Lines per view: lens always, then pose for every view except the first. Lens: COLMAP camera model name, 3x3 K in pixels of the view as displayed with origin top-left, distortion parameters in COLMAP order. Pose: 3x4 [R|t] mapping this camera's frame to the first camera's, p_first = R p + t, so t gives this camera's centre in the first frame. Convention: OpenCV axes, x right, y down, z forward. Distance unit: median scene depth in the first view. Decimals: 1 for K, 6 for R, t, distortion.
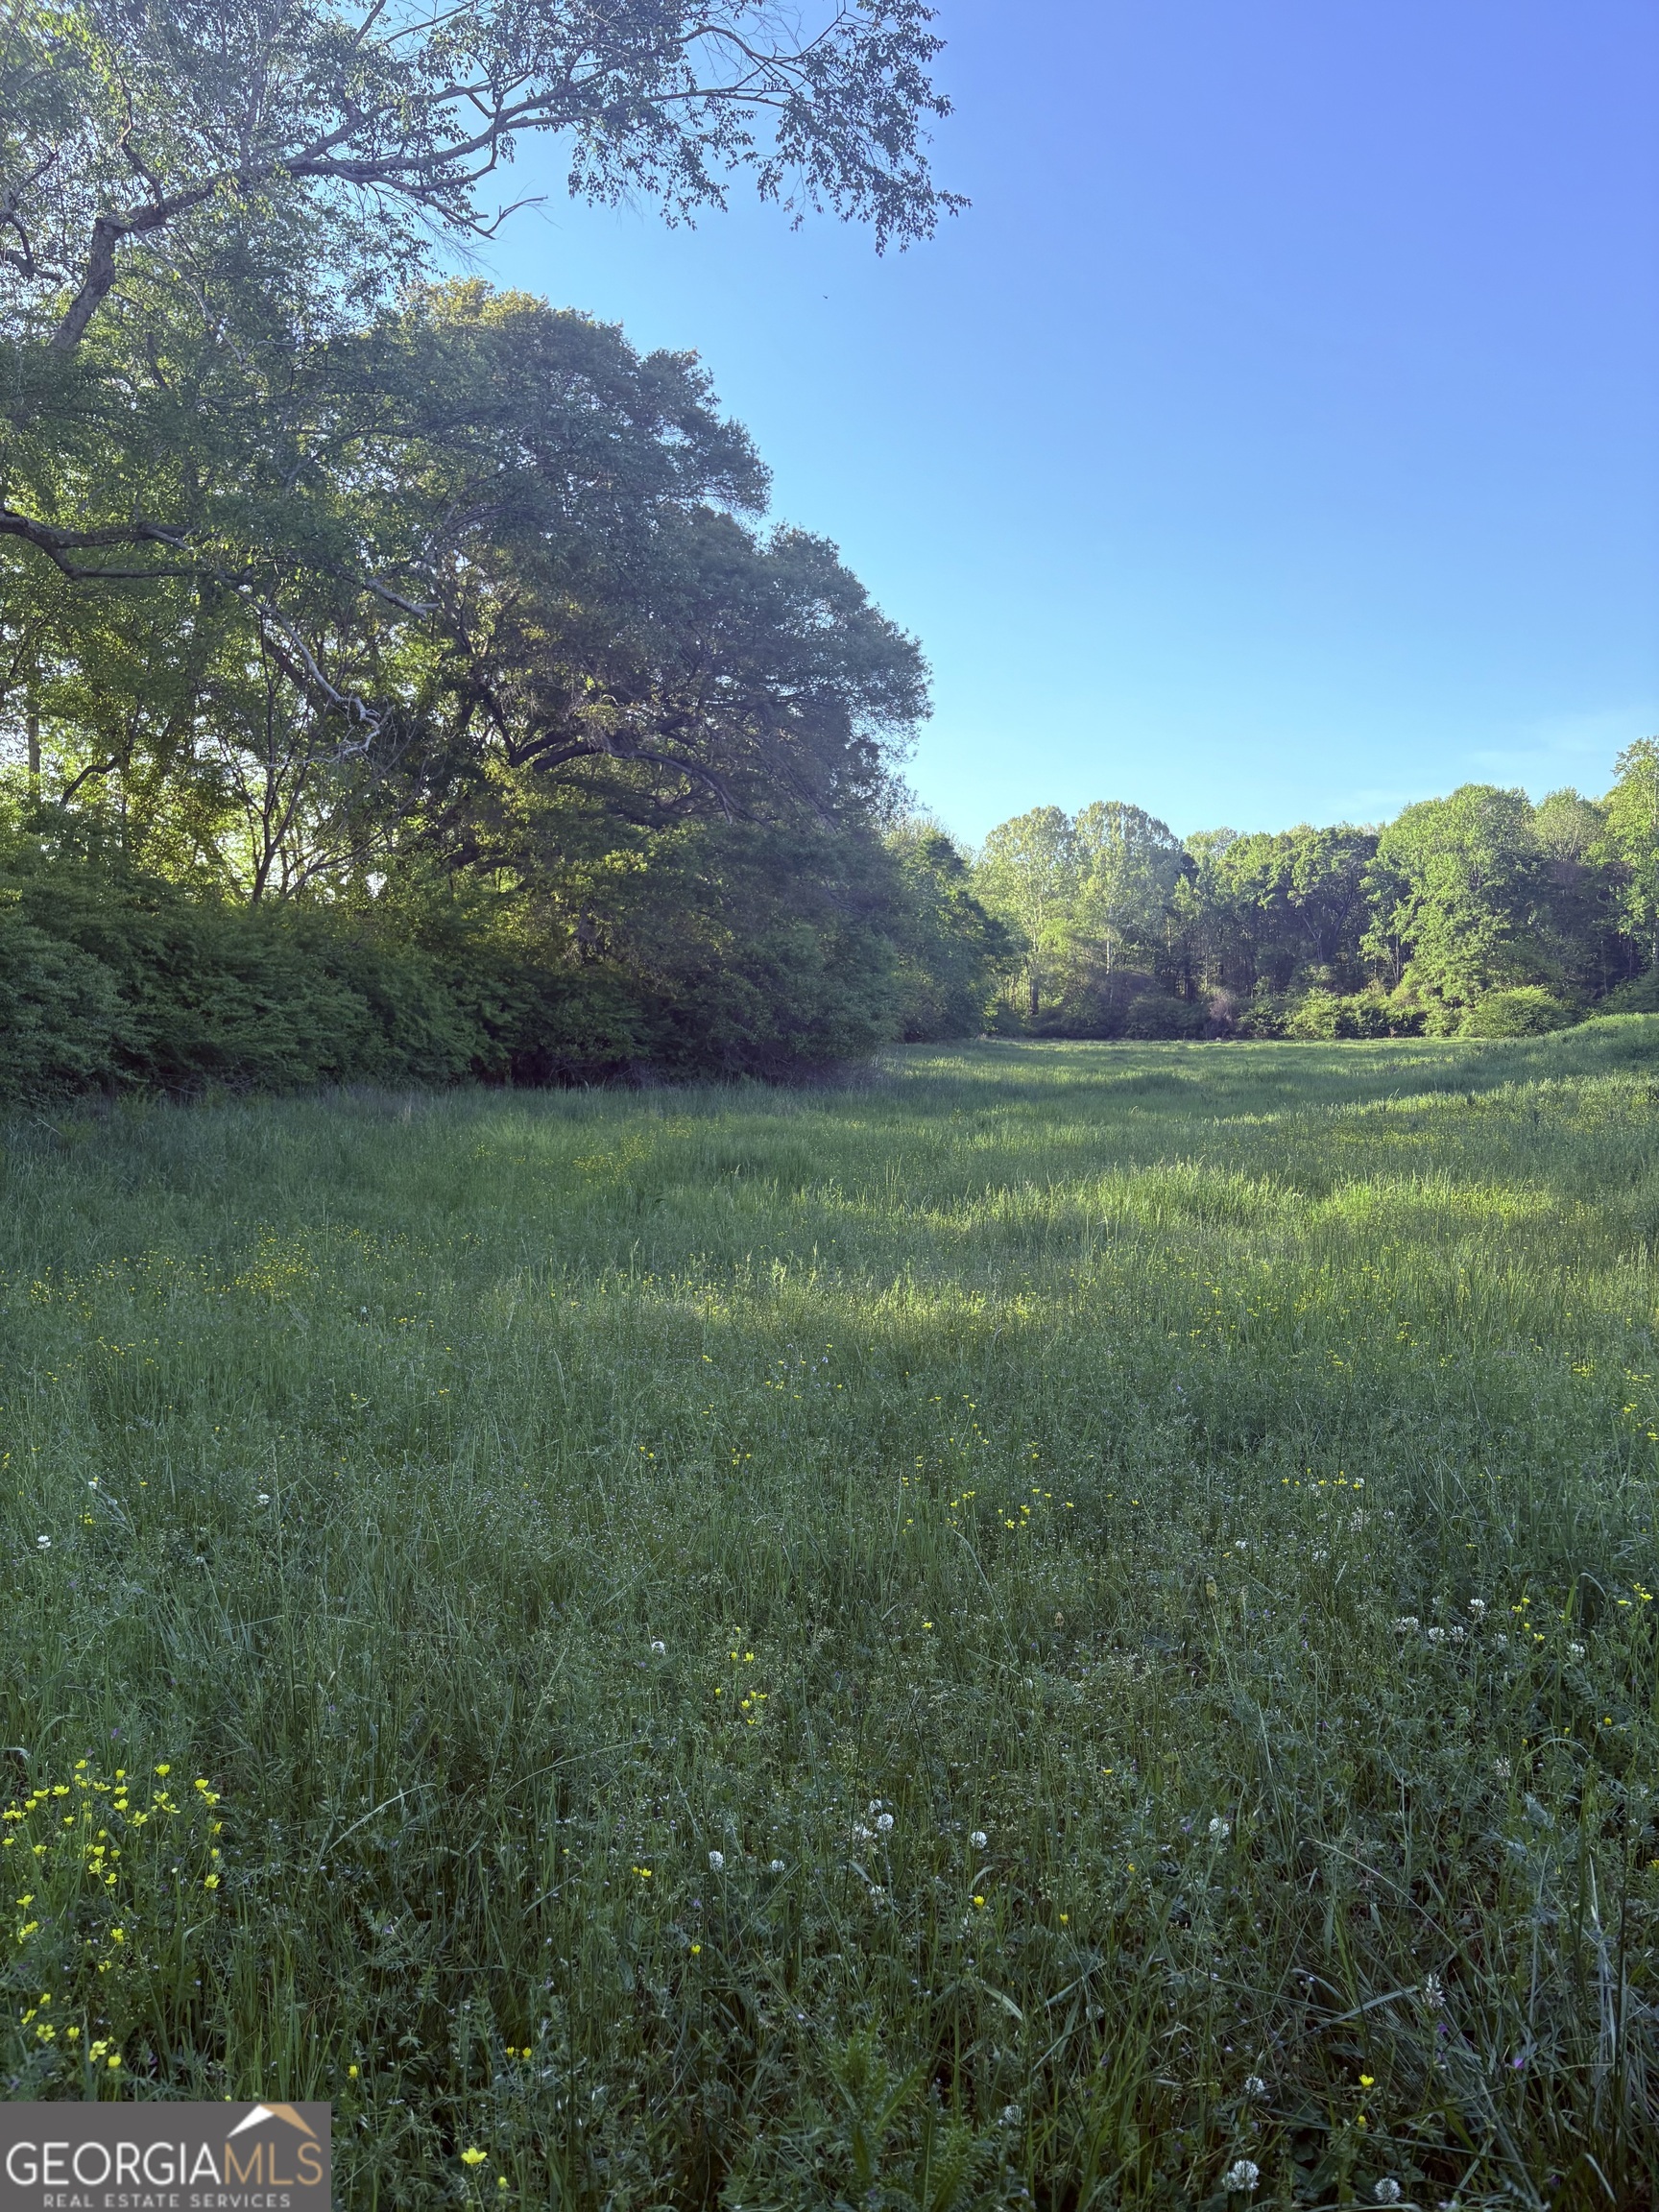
lens RADIAL K [[1701.4, 0, 829.5], [0, 1701.4, 1106.0], [0, 0, 1]] dist [-0.117833, 0.000495]
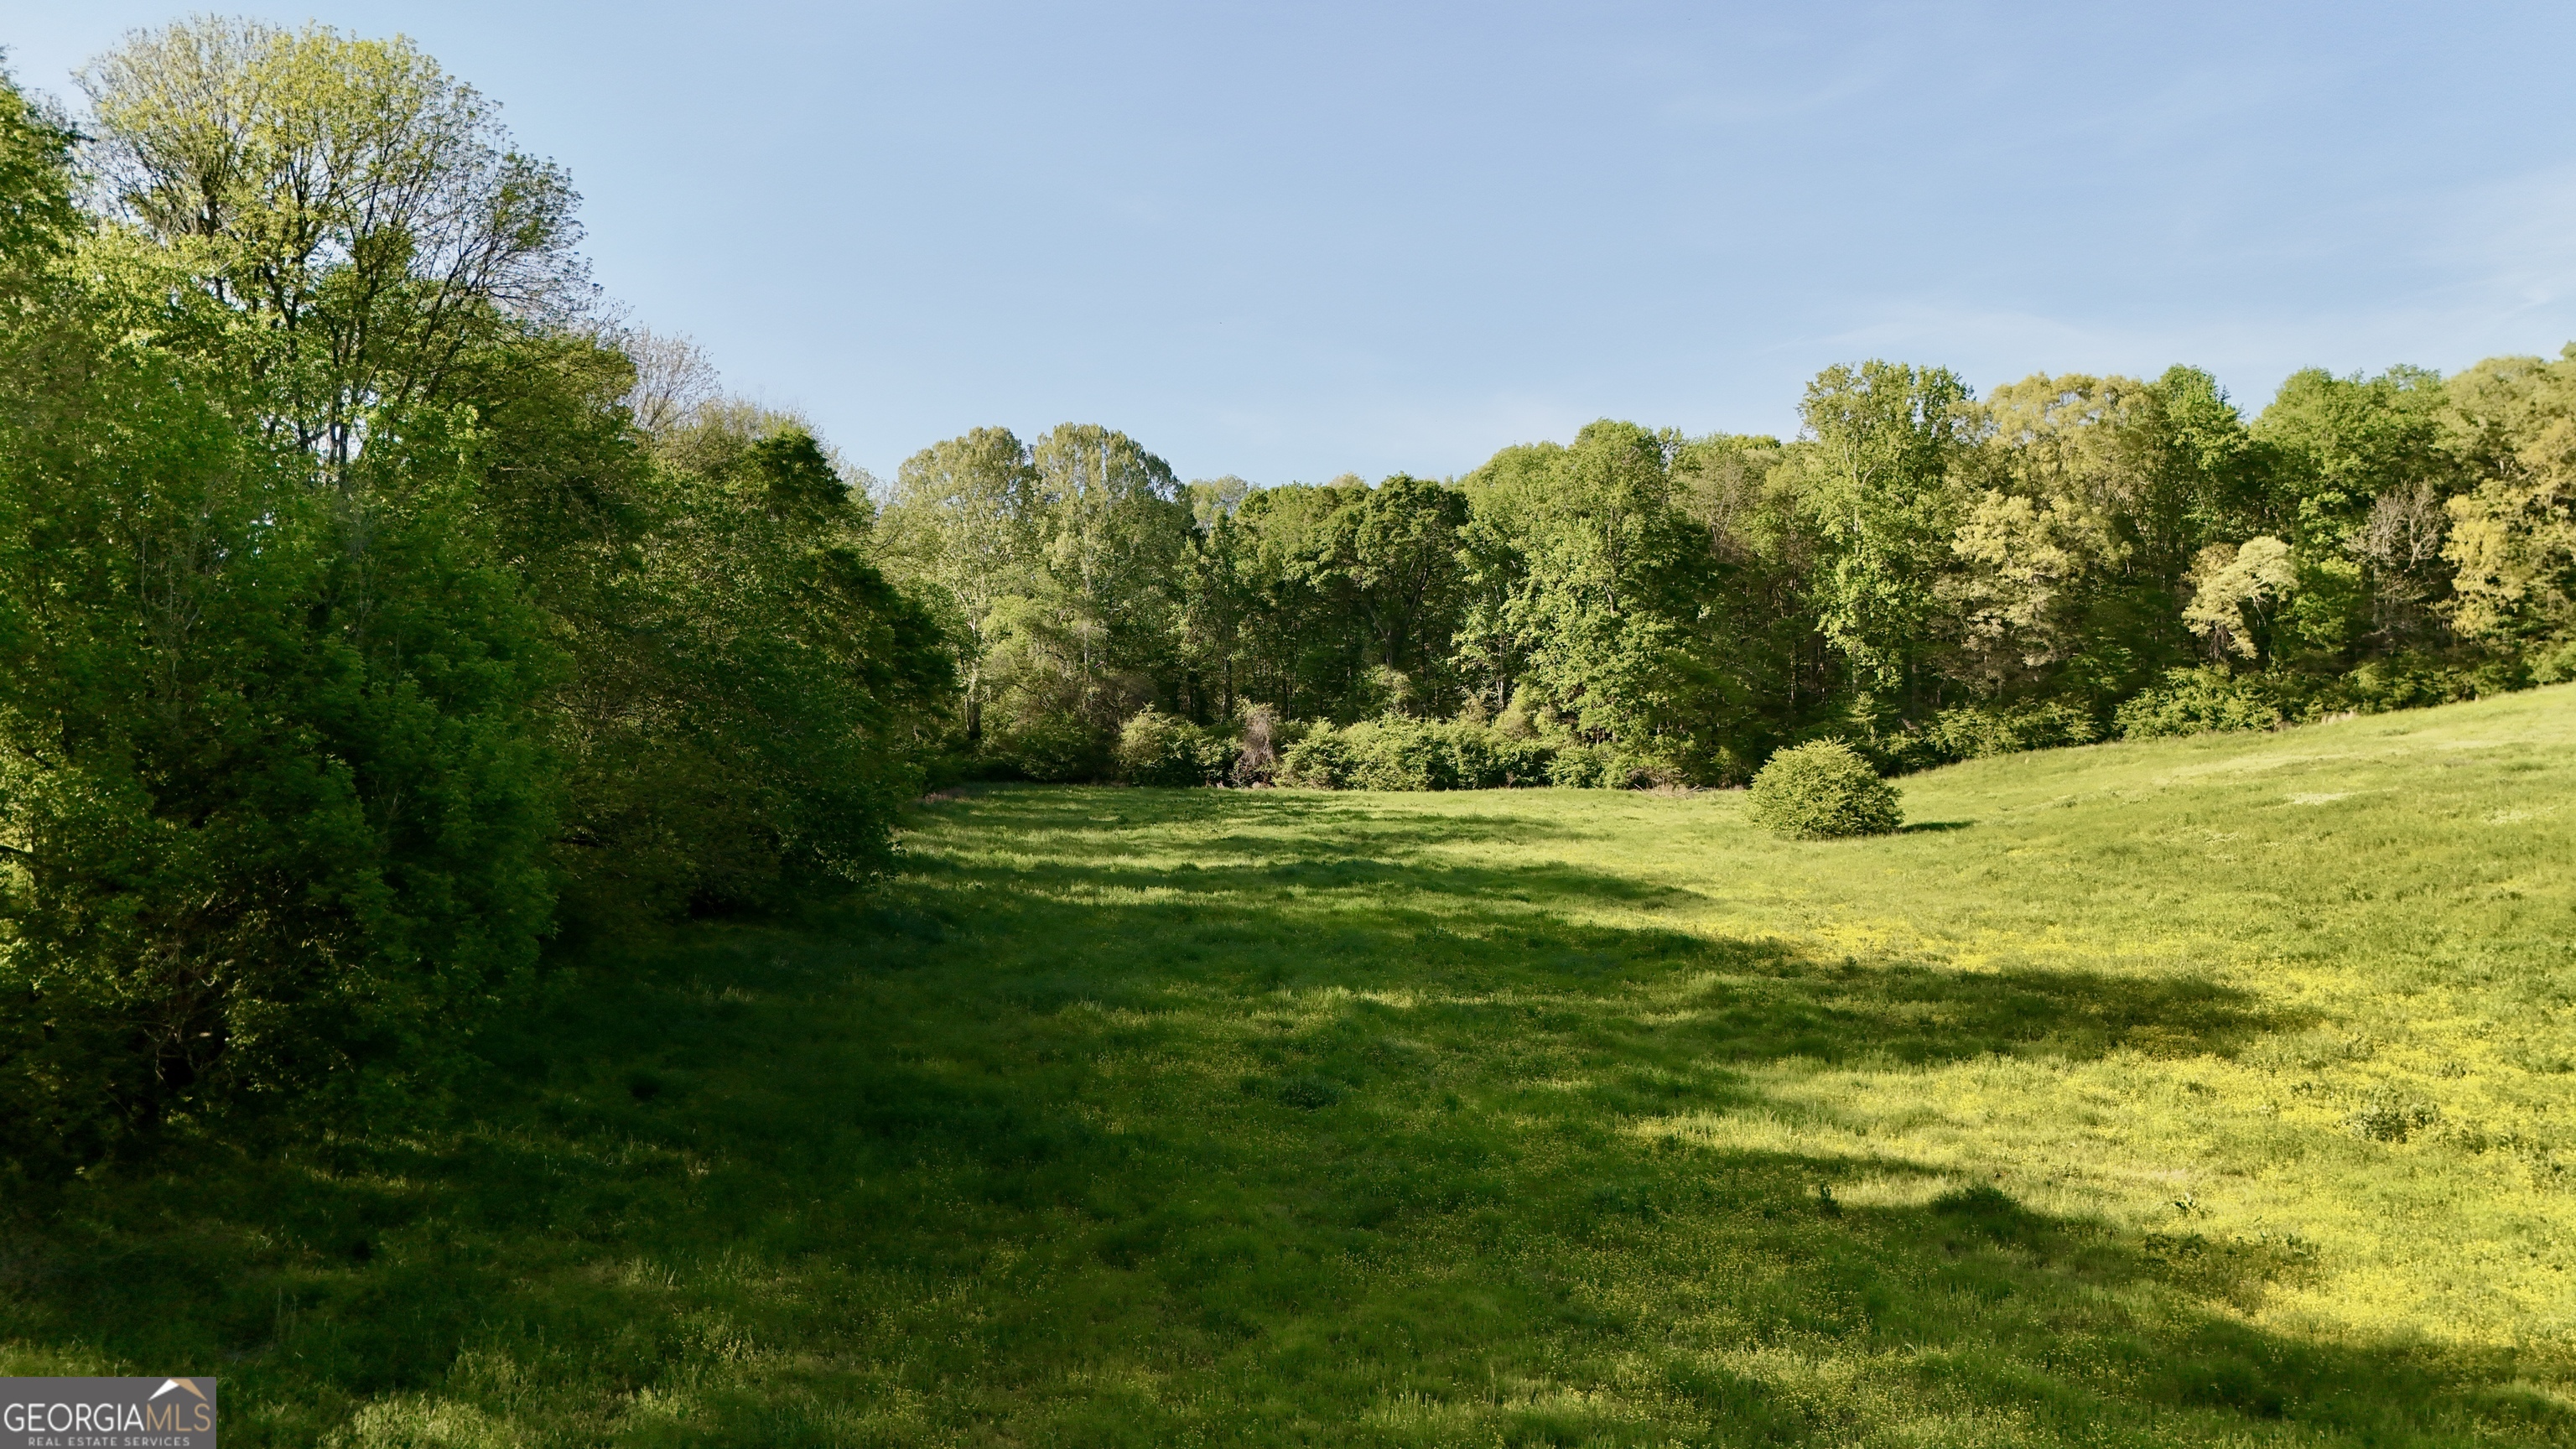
lens RADIAL K [[1752.3, 0, 1288.0], [0, 1752.3, 724.5], [0, 0, 1]] dist [0.061707, -0.045075]
pose [[0.952584, 0.011318, 0.304066, 0.032064], [-0.002487, 0.999564, -0.029414, -0.042757], [-0.304267, 0.027263, 0.952197, 0.332664]]
